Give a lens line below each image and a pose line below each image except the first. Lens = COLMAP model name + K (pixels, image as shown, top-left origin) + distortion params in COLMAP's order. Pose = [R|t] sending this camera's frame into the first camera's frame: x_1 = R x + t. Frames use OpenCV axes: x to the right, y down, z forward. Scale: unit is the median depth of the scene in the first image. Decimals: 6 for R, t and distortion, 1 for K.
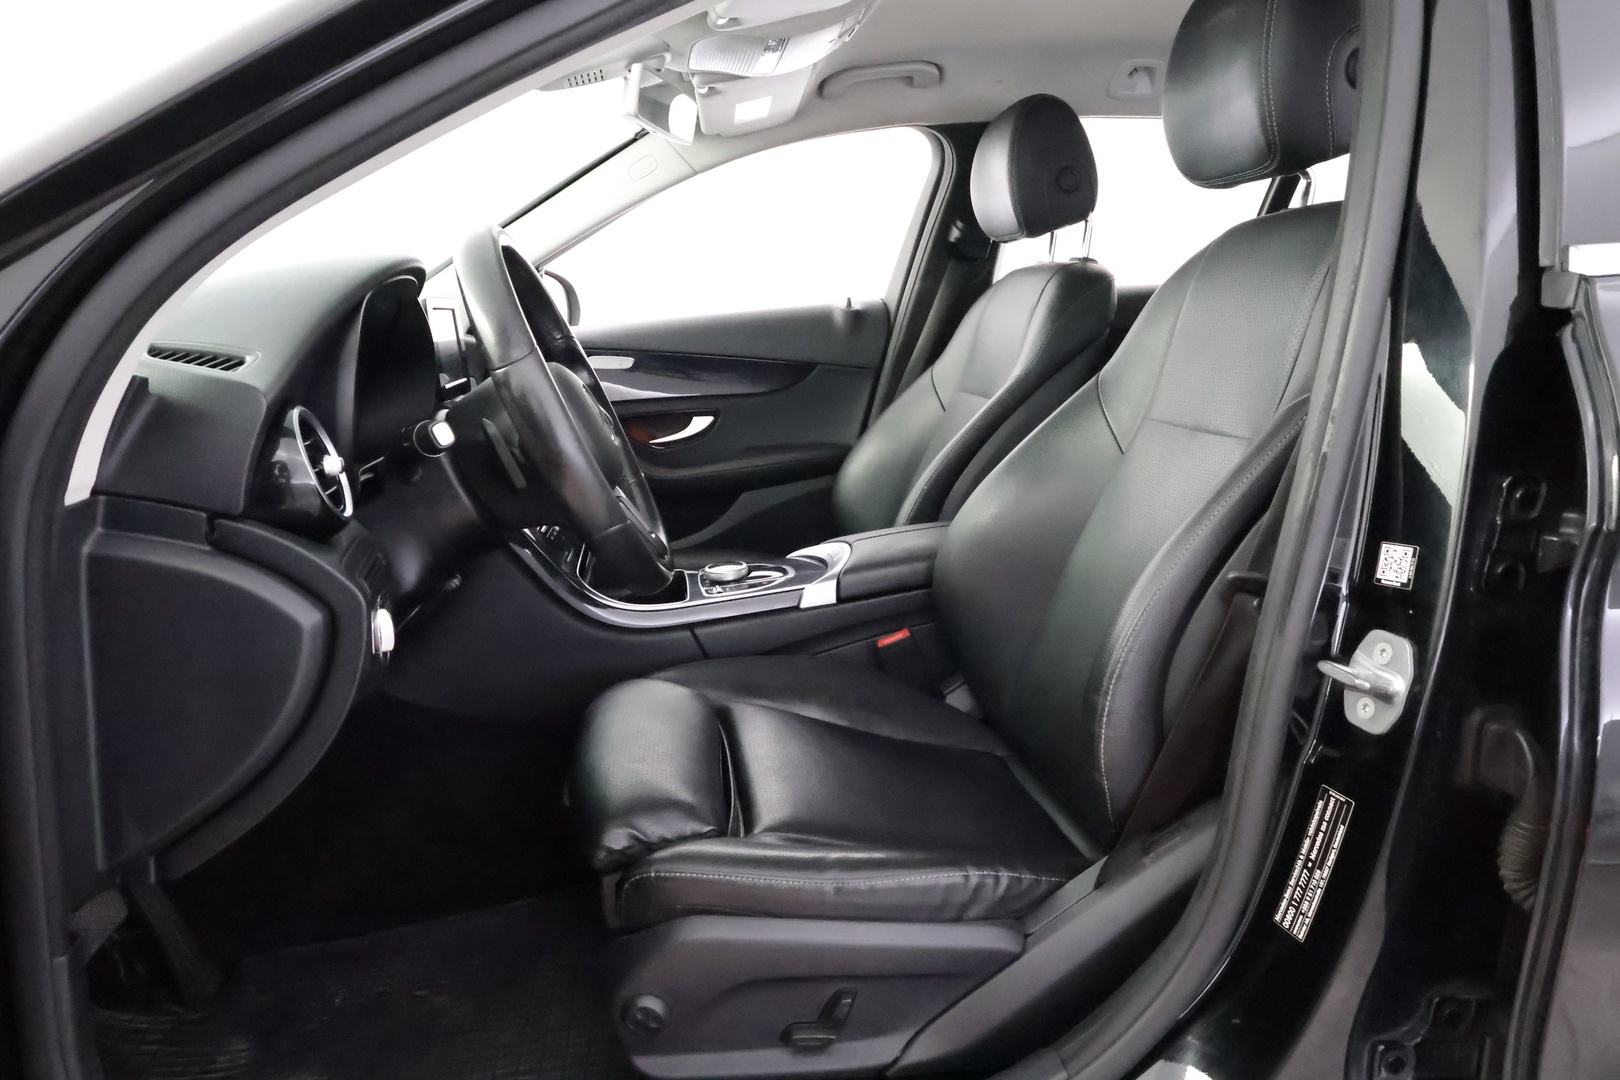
lens RADIAL K [[1072.1, 0, 810.0], [0, 1072.1, 540.0], [0, 0, 1]] dist [0.002752, 0.000395]
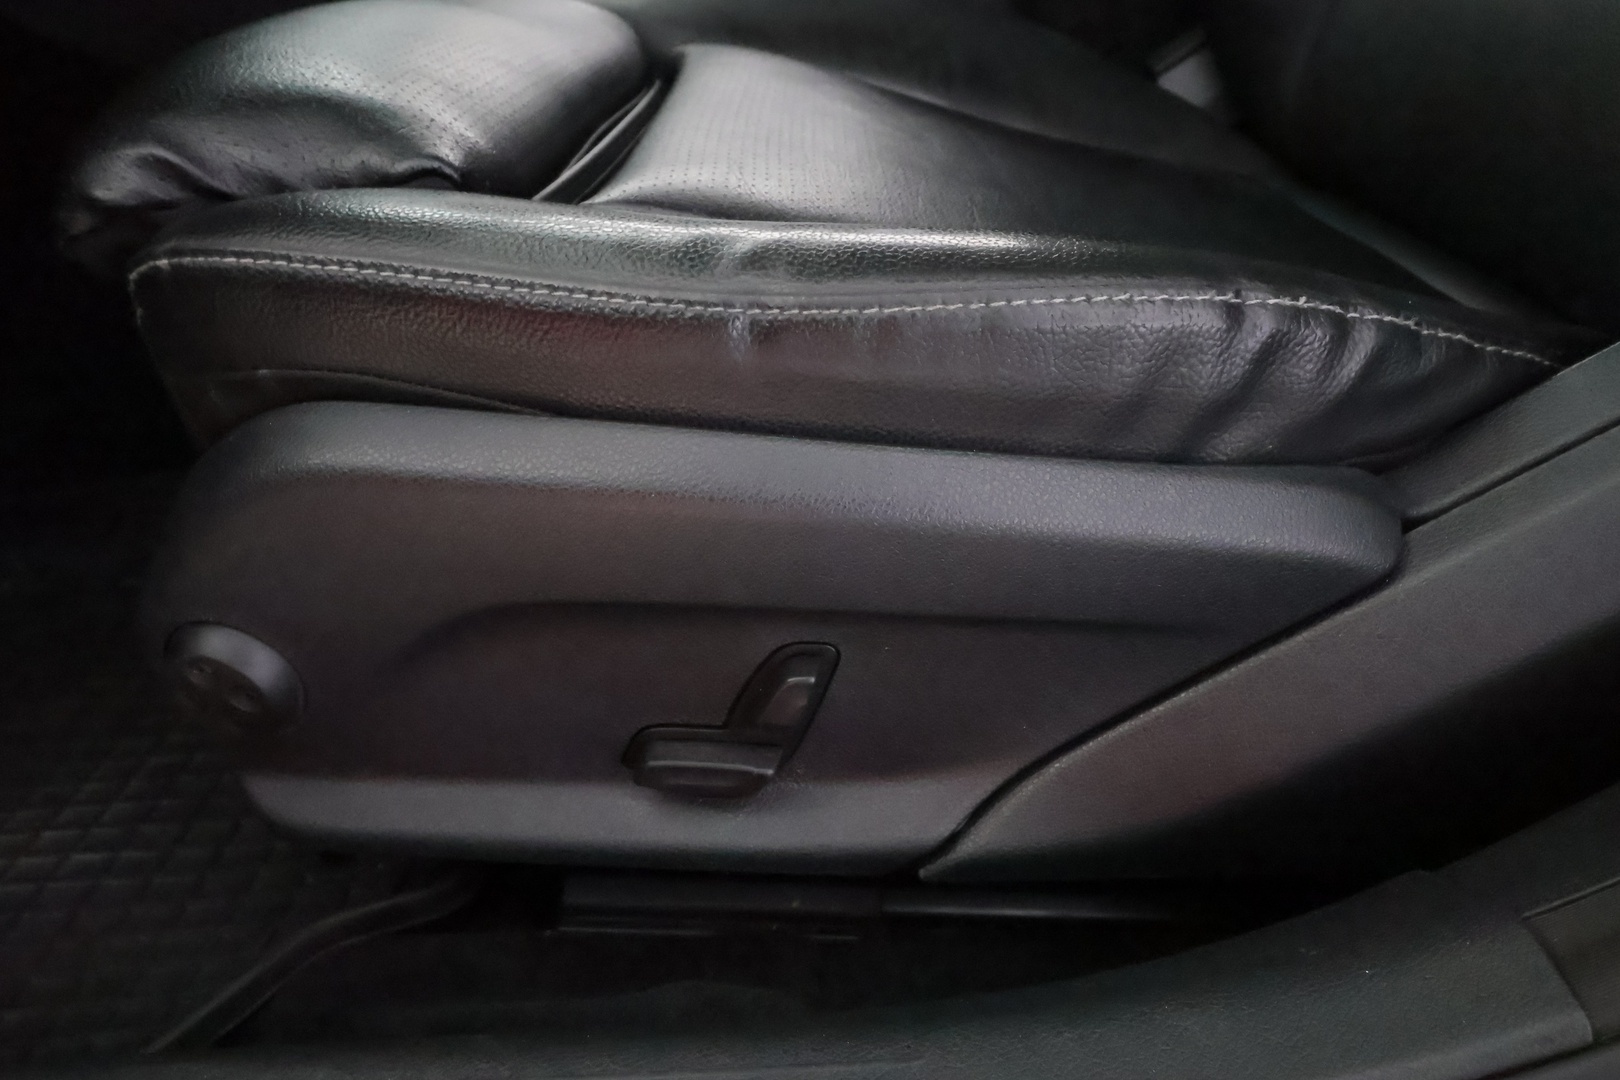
lens RADIAL K [[1072.1, 0, 810.0], [0, 1072.1, 540.0], [0, 0, 1]] dist [0.002752, 0.000395]
pose [[0.988211, 0.054976, -0.142886, 0.079122], [-0.002775, 0.939580, 0.342317, 0.272715], [0.153072, -0.337885, 0.928656, 0.697985]]
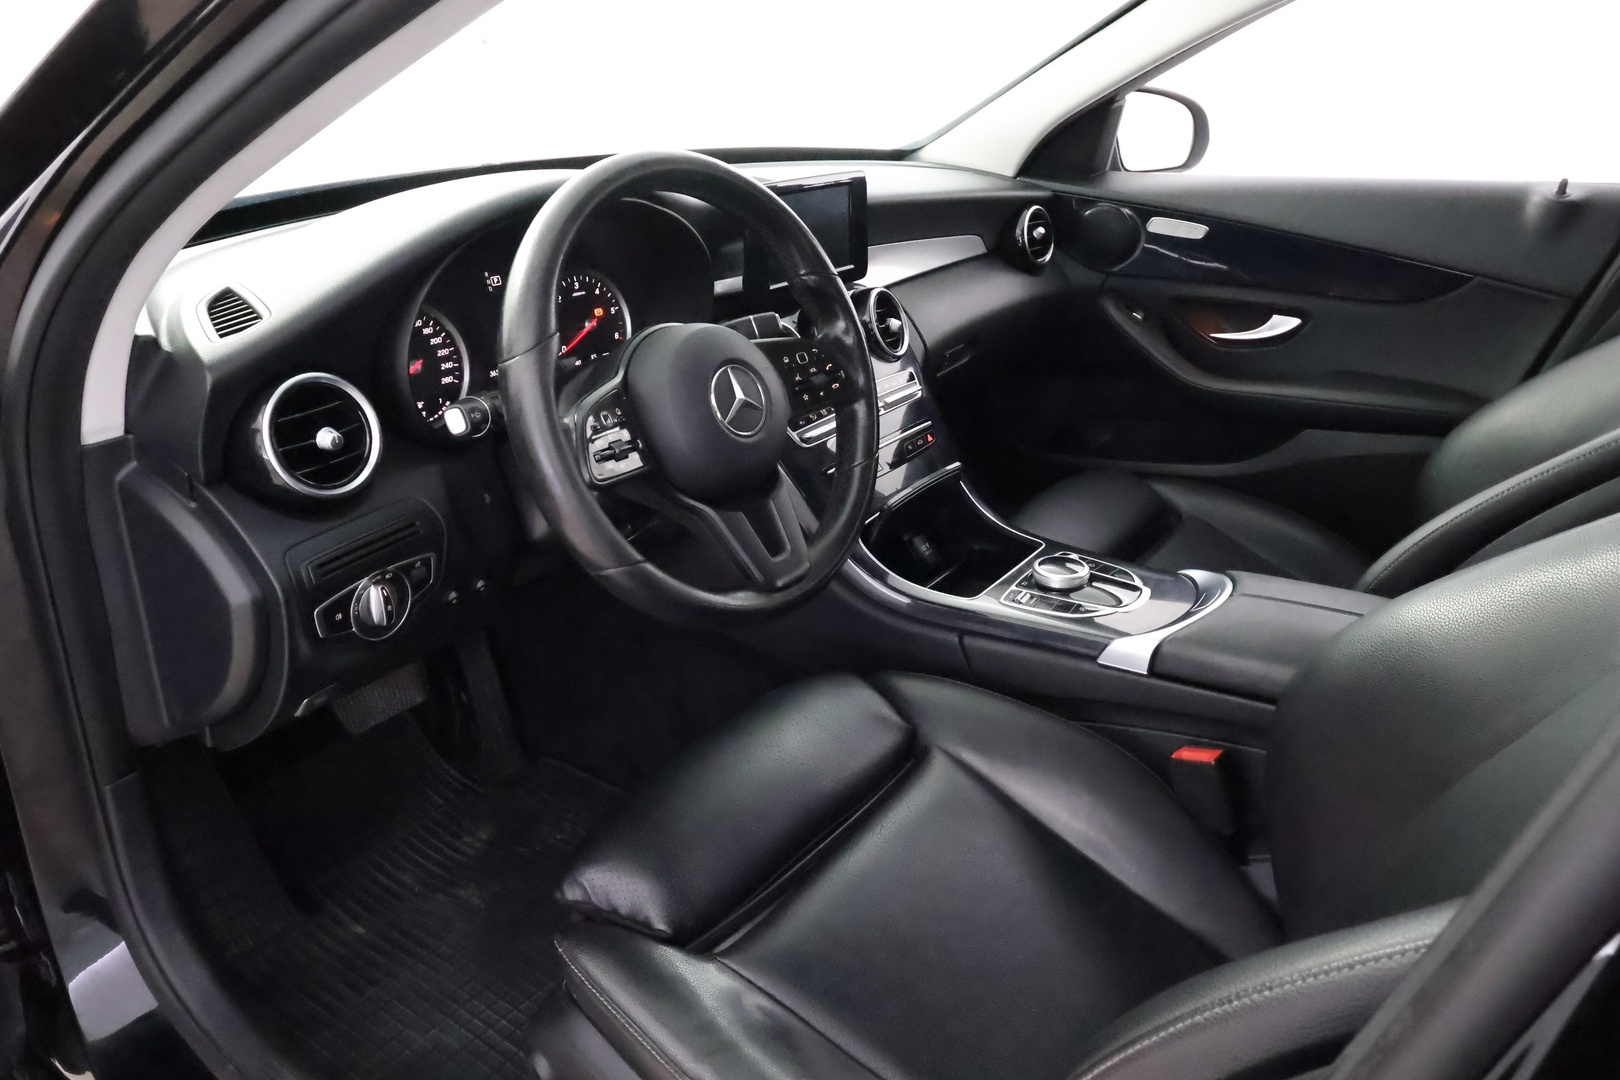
lens RADIAL K [[1068.6, 0, 810.0], [0, 1068.6, 540.0], [0, 0, 1]] dist [-0.006804, 0.001339]
pose [[0.712966, 0.330799, -0.618265, 0.430330], [-0.184174, 0.939112, 0.290082, -0.299109], [0.676579, -0.092950, 0.730480, 0.504587]]
